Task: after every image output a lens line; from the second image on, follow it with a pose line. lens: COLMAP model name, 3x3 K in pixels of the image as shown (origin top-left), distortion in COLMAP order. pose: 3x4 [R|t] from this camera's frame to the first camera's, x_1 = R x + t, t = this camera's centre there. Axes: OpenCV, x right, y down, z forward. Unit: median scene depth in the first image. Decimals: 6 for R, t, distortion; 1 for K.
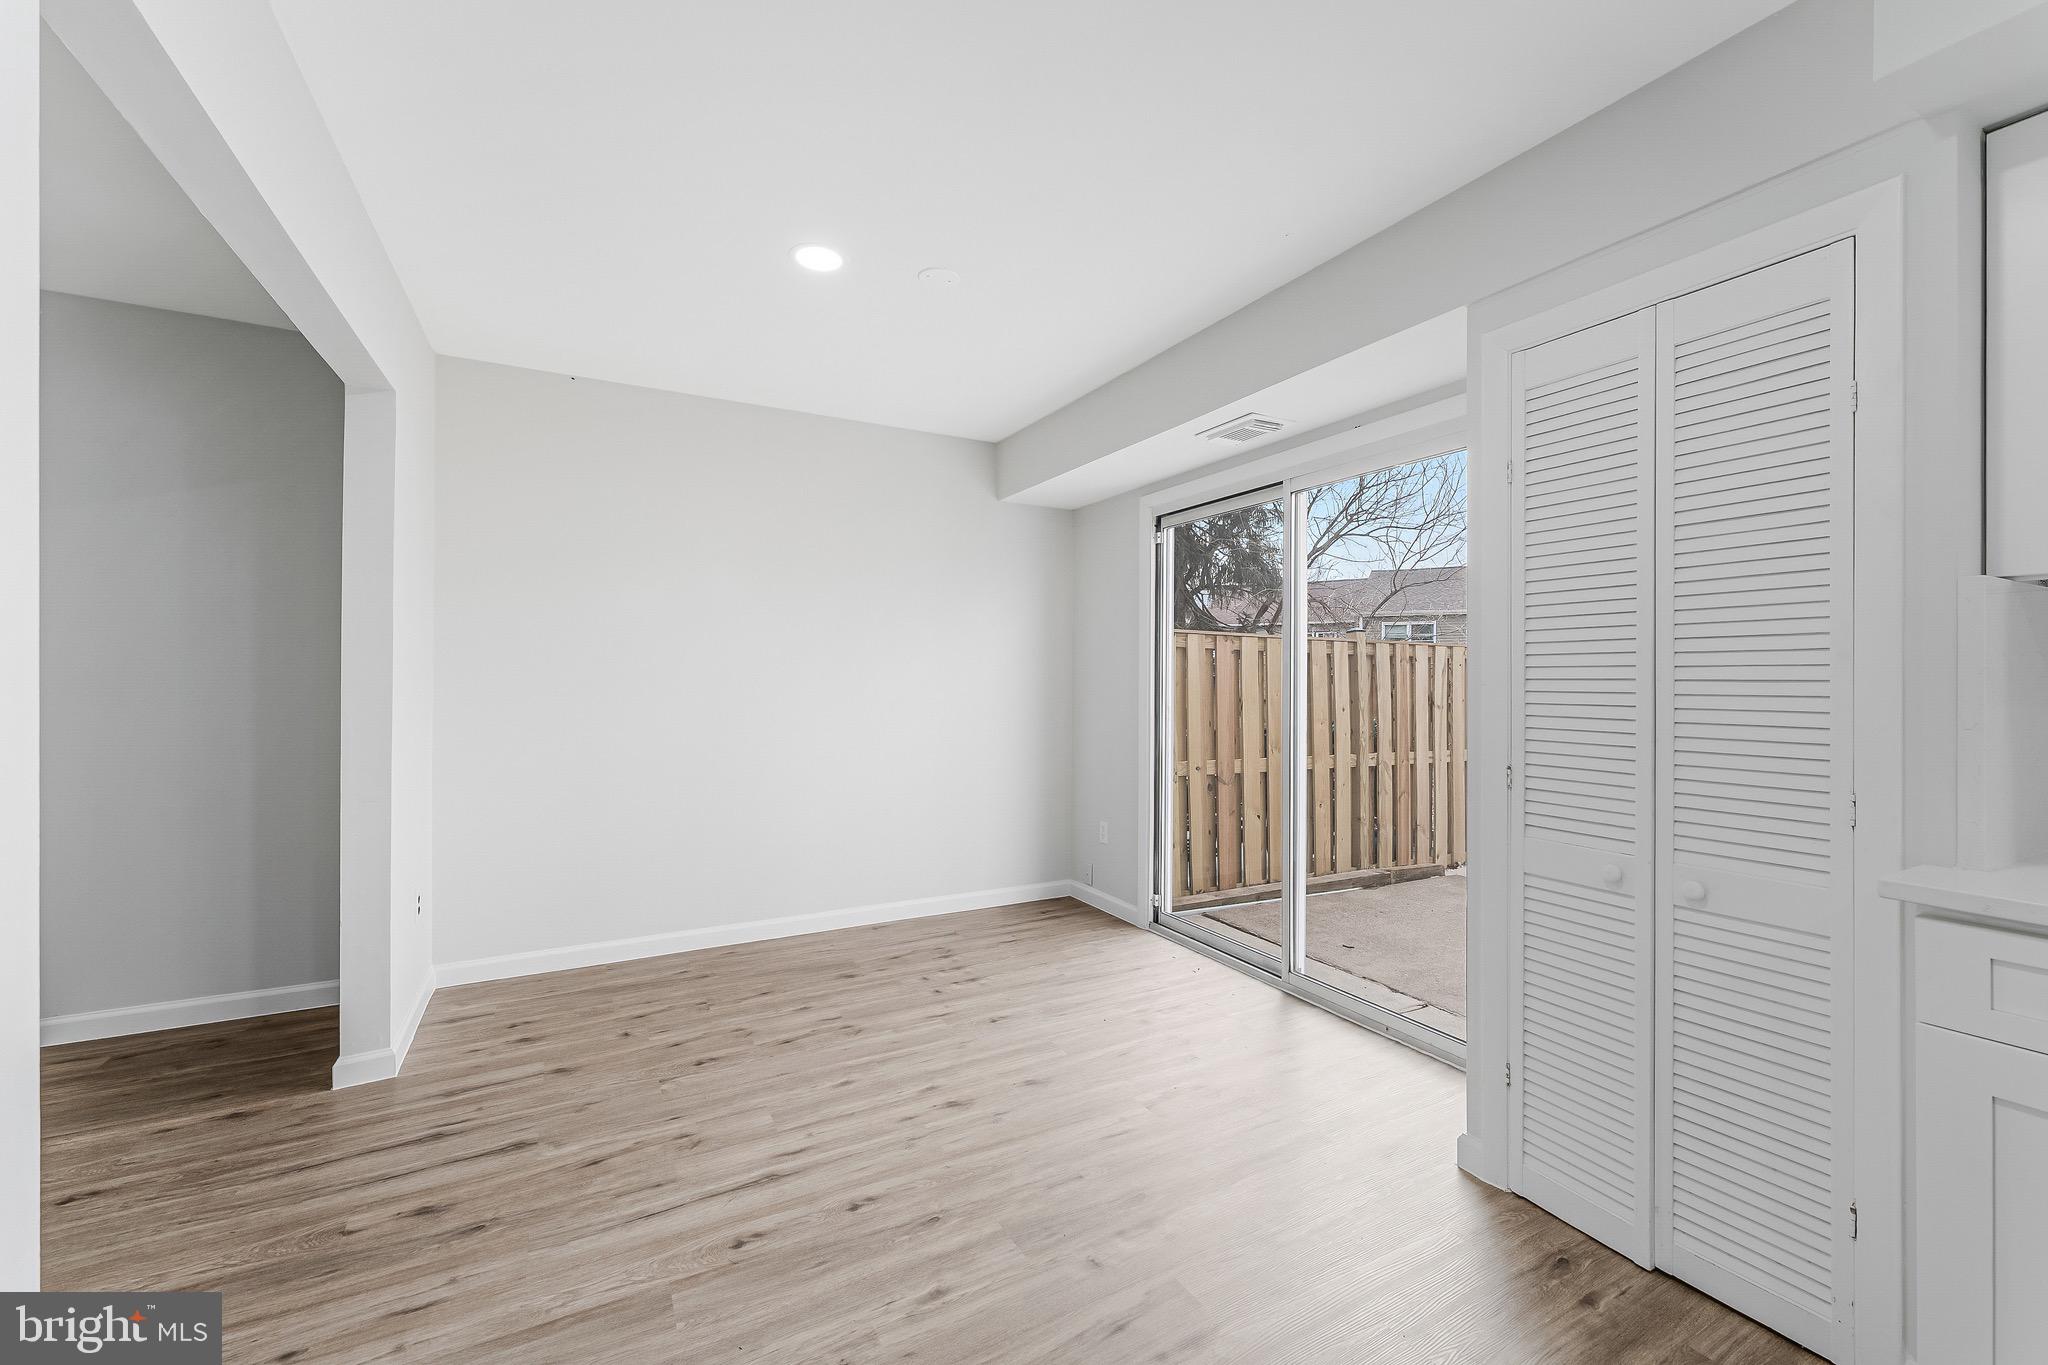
lens RADIAL K [[825.7, 0, 1030.6], [0, 825.7, 670.0], [0, 0, 1]] dist [0.000424, -0.000278]
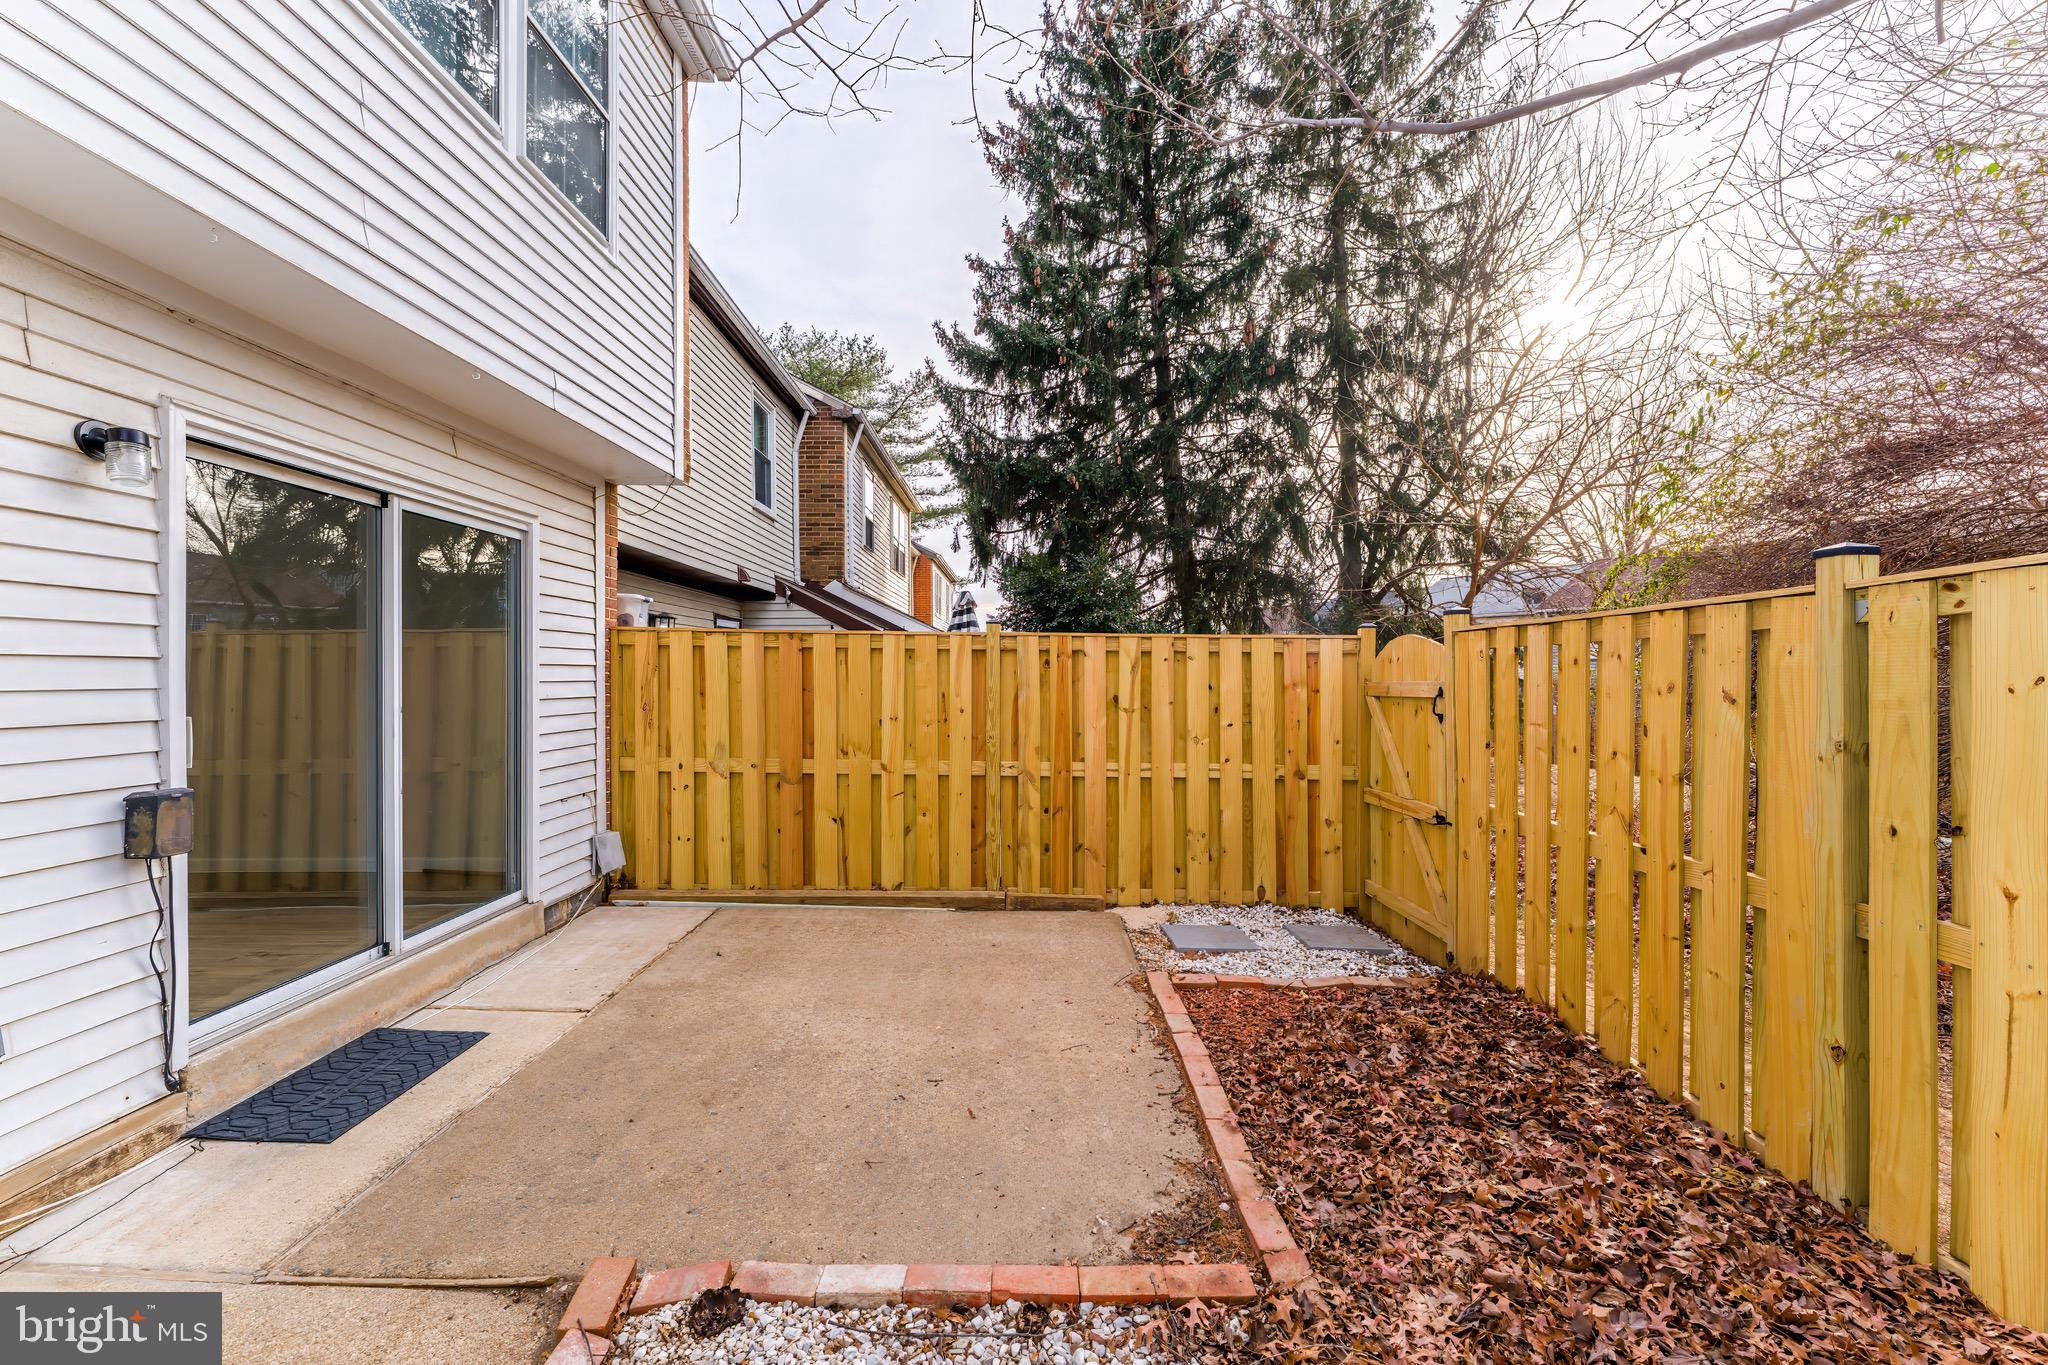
lens RADIAL K [[821.1, 0, 1032.6], [0, 821.1, 675.8], [0, 0, 1]] dist [0.000605, -0.000101]
pose [[0.879507, -0.001297, -0.475884, 2.125902], [0.004628, 0.999972, 0.005828, 0.011264], [0.475863, -0.007328, 0.879489, 0.601247]]
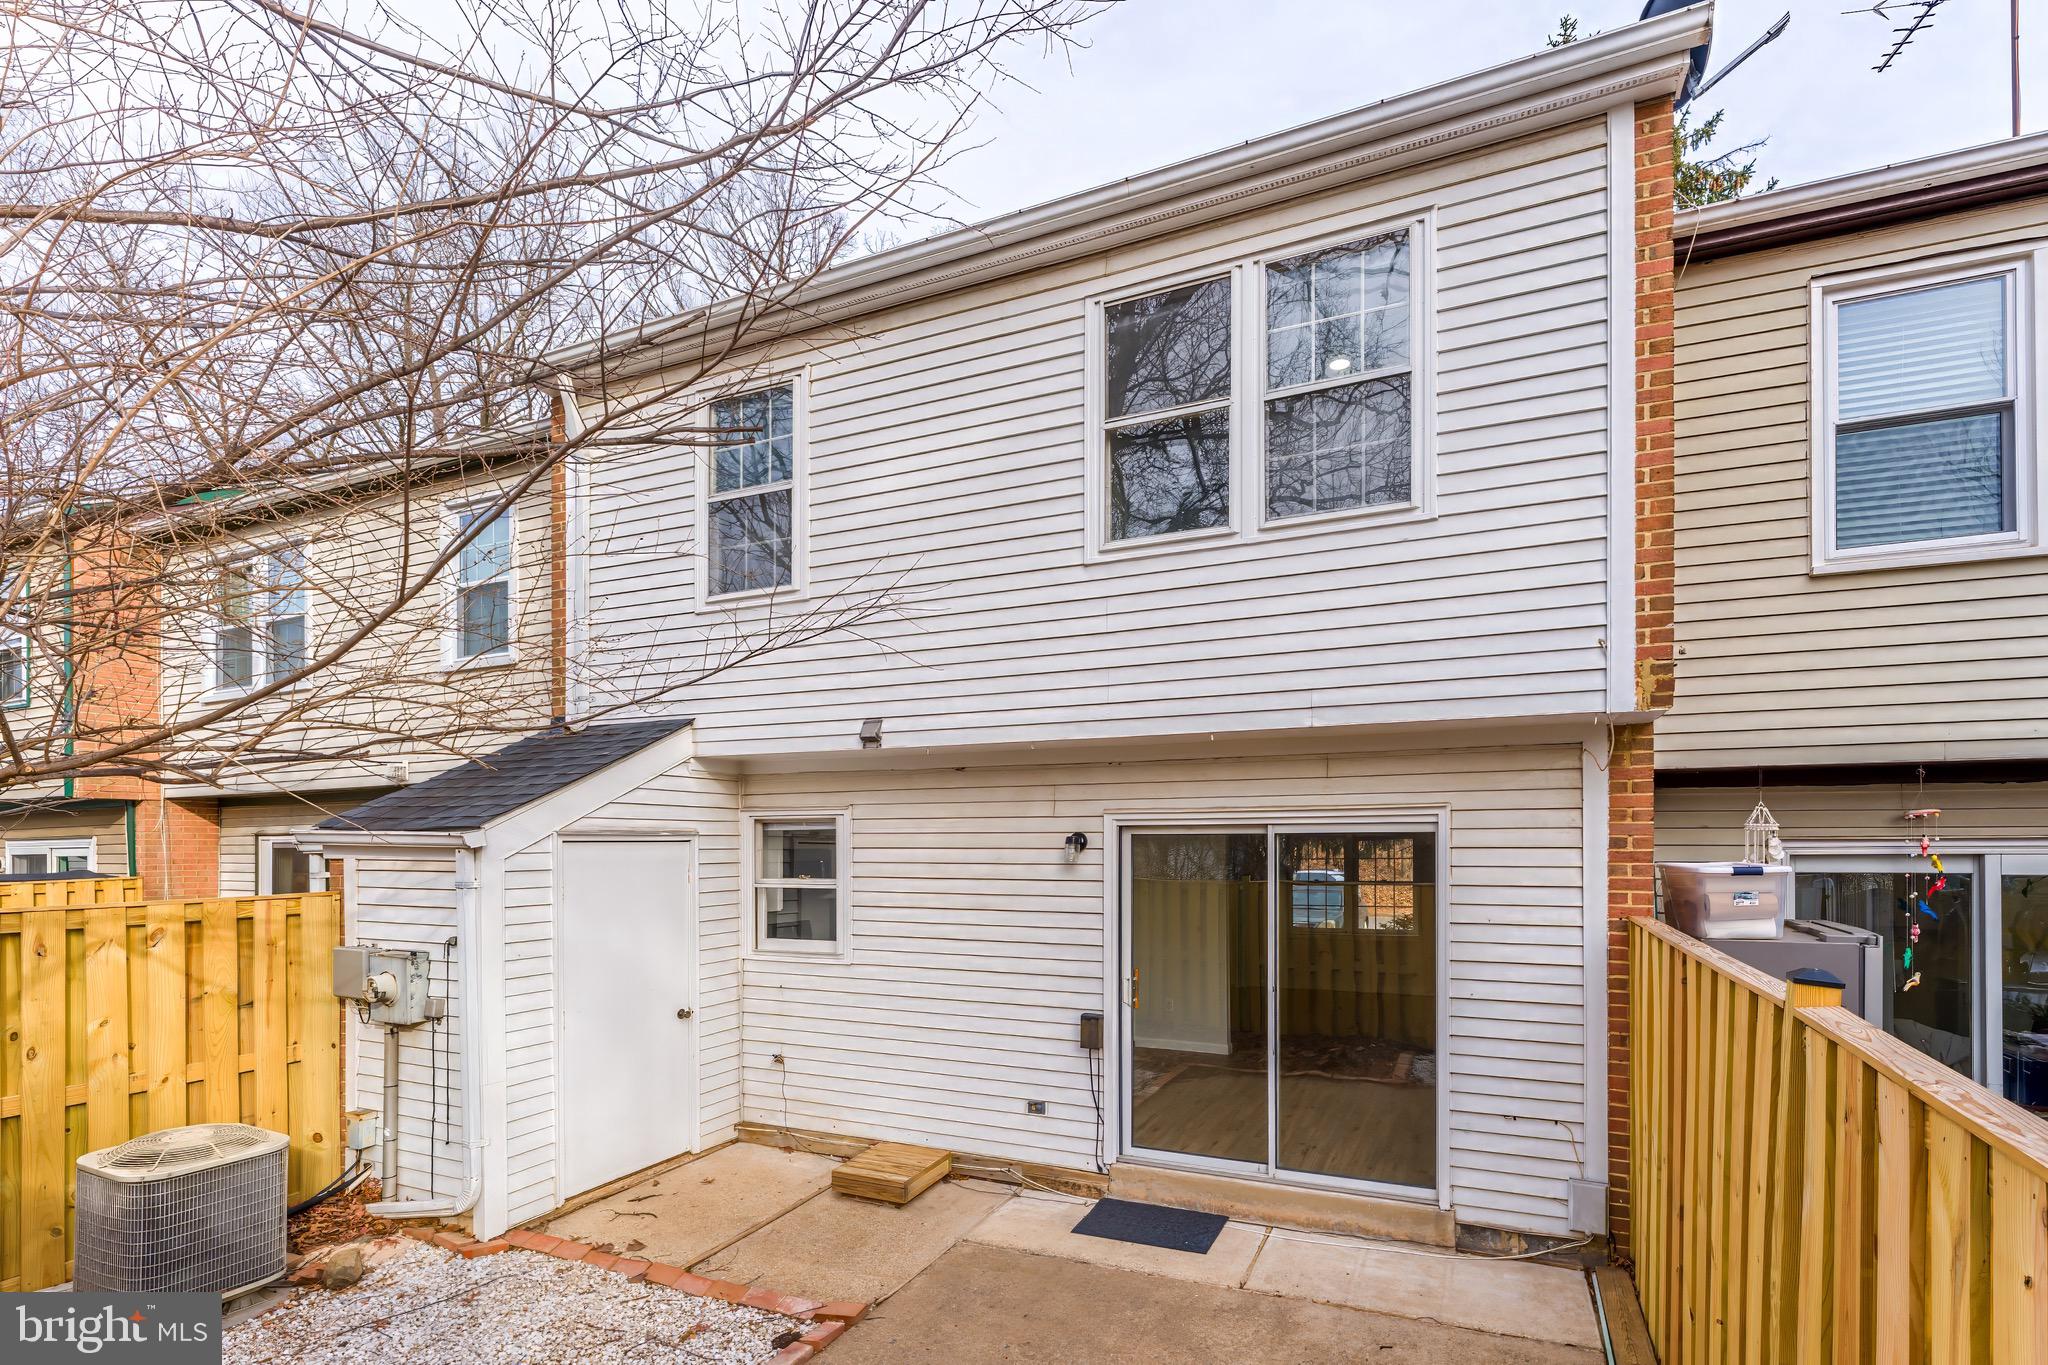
lens RADIAL K [[933.3, 0, 1108.1], [0, 933.3, 836.1], [0, 0, 1]] dist [0.001660, -0.000375]
pose [[-0.779891, -0.005382, -0.625892, 2.083818], [0.004026, 0.999899, -0.013616, -0.246205], [0.625903, -0.013139, -0.779791, 2.772741]]
